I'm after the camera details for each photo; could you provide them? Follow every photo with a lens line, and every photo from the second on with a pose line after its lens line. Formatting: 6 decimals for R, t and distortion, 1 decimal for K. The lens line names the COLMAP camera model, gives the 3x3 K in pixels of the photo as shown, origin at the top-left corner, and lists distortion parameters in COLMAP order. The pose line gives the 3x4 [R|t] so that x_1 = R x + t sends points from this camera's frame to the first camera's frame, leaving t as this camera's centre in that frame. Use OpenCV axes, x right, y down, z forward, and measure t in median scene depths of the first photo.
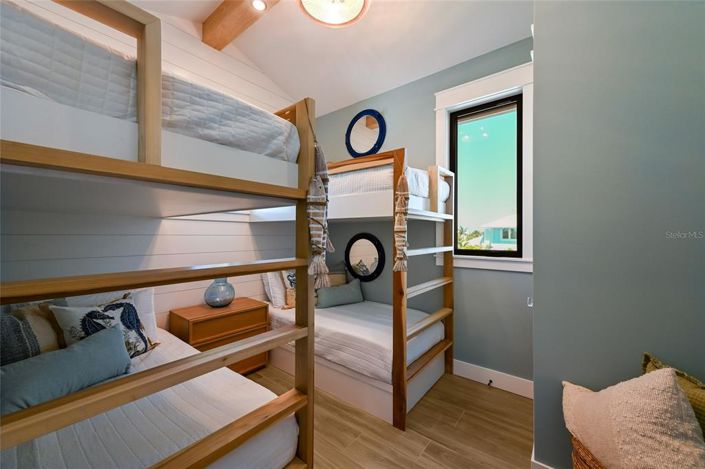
lens RADIAL K [[276.0, 0, 352.5], [0, 276.0, 234.5], [0, 0, 1]] dist [0.003219, 0.000493]
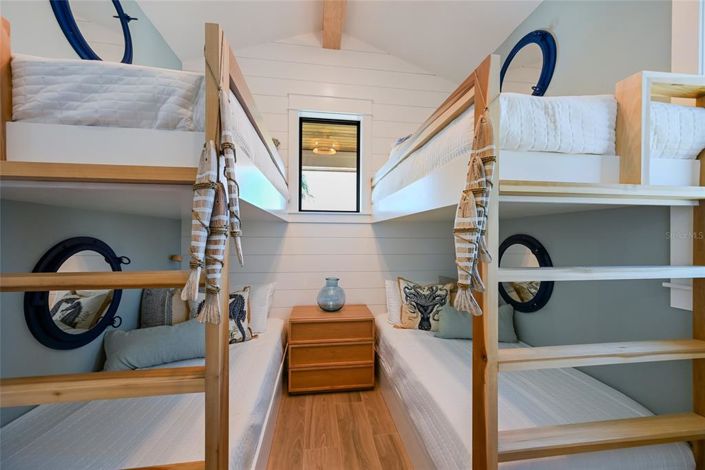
lens RADIAL K [[276.0, 0, 352.5], [0, 276.0, 235.0], [0, 0, 1]] dist [0.003219, 0.000493]
pose [[0.731018, -0.003182, -0.682351, 0.272355], [-0.000699, 0.999985, -0.005413, 0.000435], [0.682358, 0.004434, 0.731005, 0.389972]]
